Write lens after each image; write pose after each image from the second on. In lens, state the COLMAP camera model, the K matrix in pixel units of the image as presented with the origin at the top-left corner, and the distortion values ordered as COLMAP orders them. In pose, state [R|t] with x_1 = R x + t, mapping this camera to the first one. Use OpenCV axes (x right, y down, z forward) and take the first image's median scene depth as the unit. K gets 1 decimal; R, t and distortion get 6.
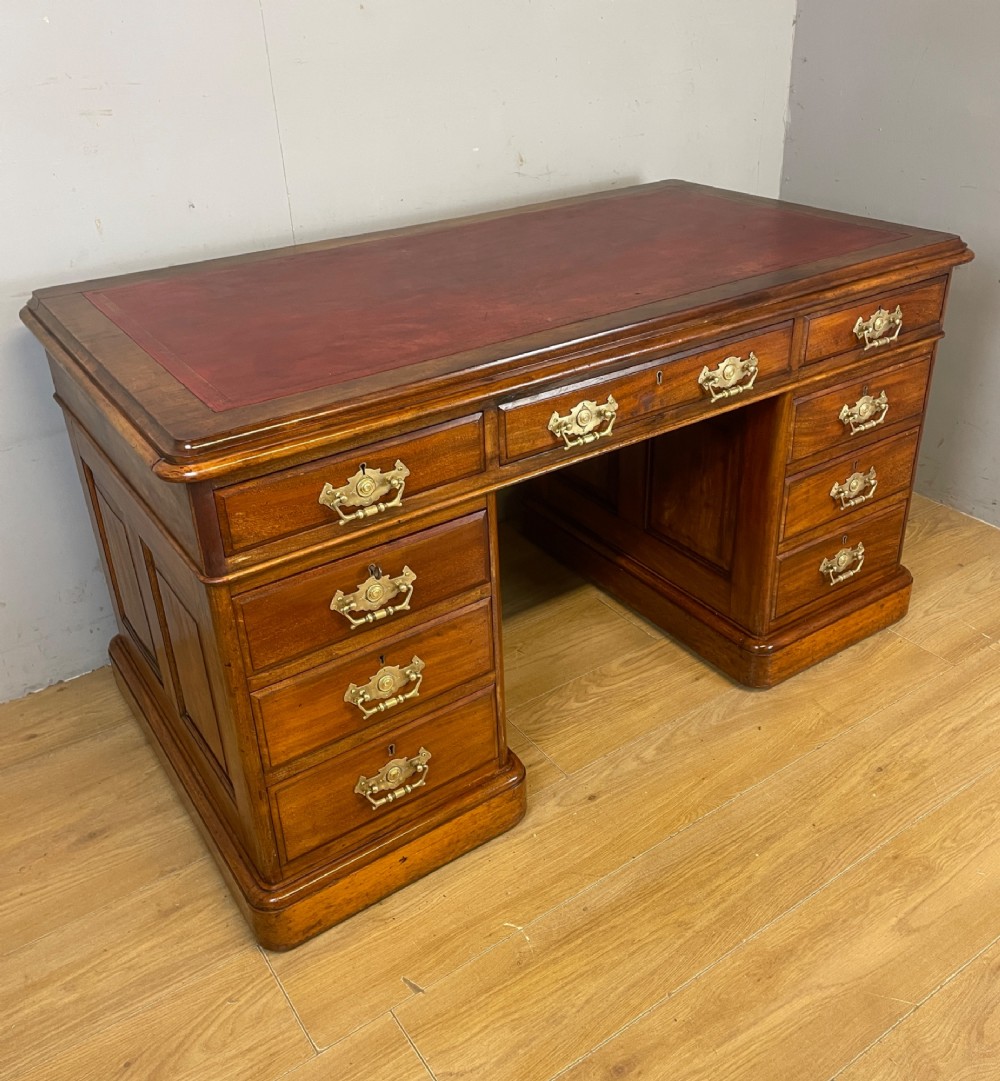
lens RADIAL K [[1006.5, 0, 505.2], [0, 1006.5, 494.0], [0, 0, 1]] dist [0.104677, -0.130485]
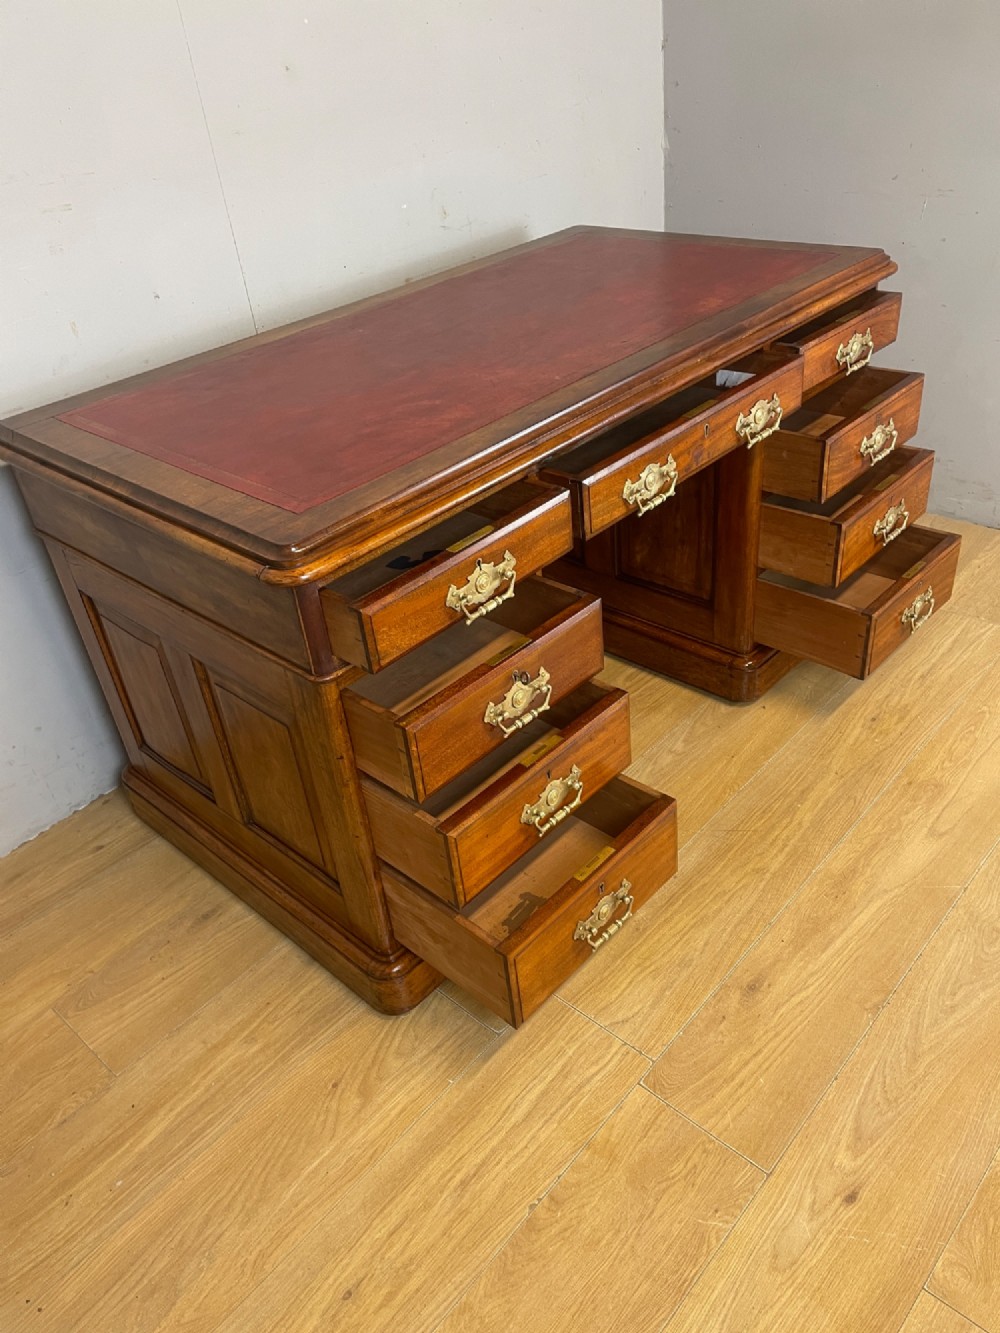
lens RADIAL K [[1014.1, 0, 495.2], [0, 1014.1, 668.8], [0, 0, 1]] dist [0.095161, -0.120749]
pose [[0.974728, -0.173477, 0.140752, -0.214960], [0.158839, 0.981227, 0.109381, -0.007180], [-0.157085, -0.084260, 0.983984, -0.032412]]
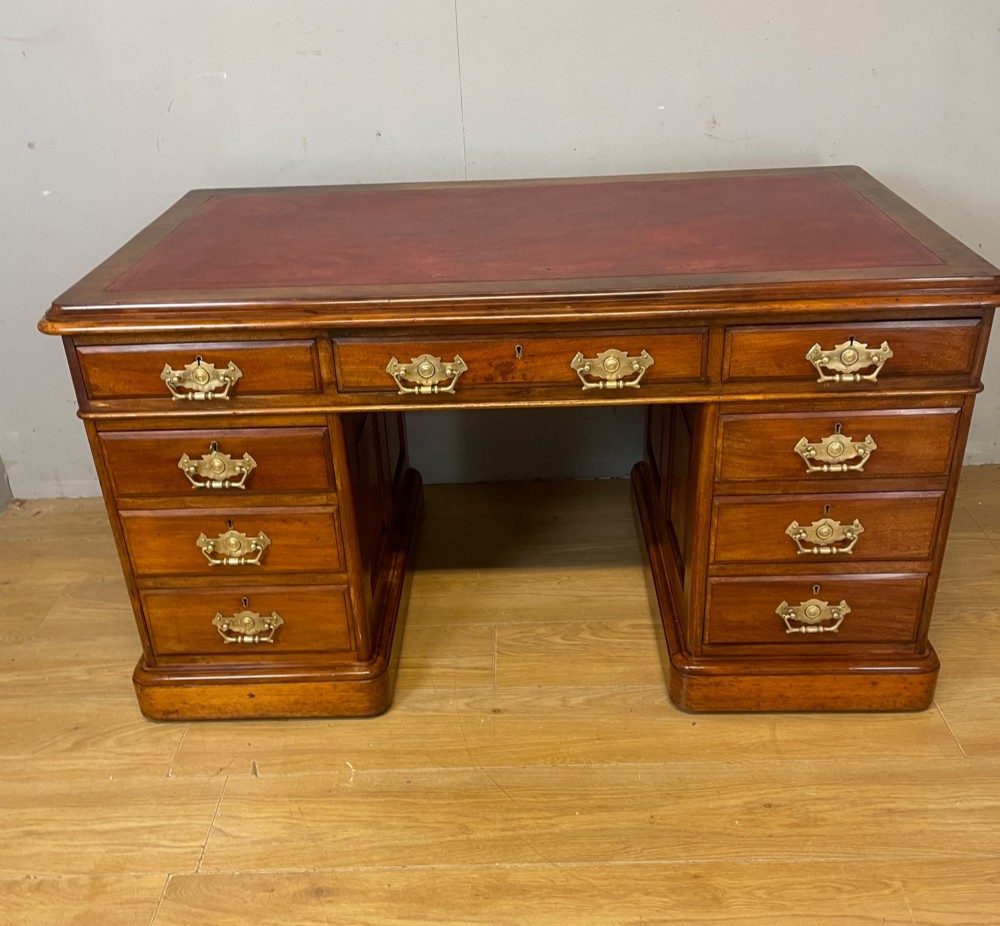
lens RADIAL K [[1004.6, 0, 490.4], [0, 1004.6, 476.1], [0, 0, 1]] dist [0.103633, -0.129027]
pose [[0.812244, 0.276954, -0.513376, 0.709074], [-0.256486, 0.960024, 0.112108, -0.103426], [0.523903, 0.040615, 0.850809, 0.120316]]
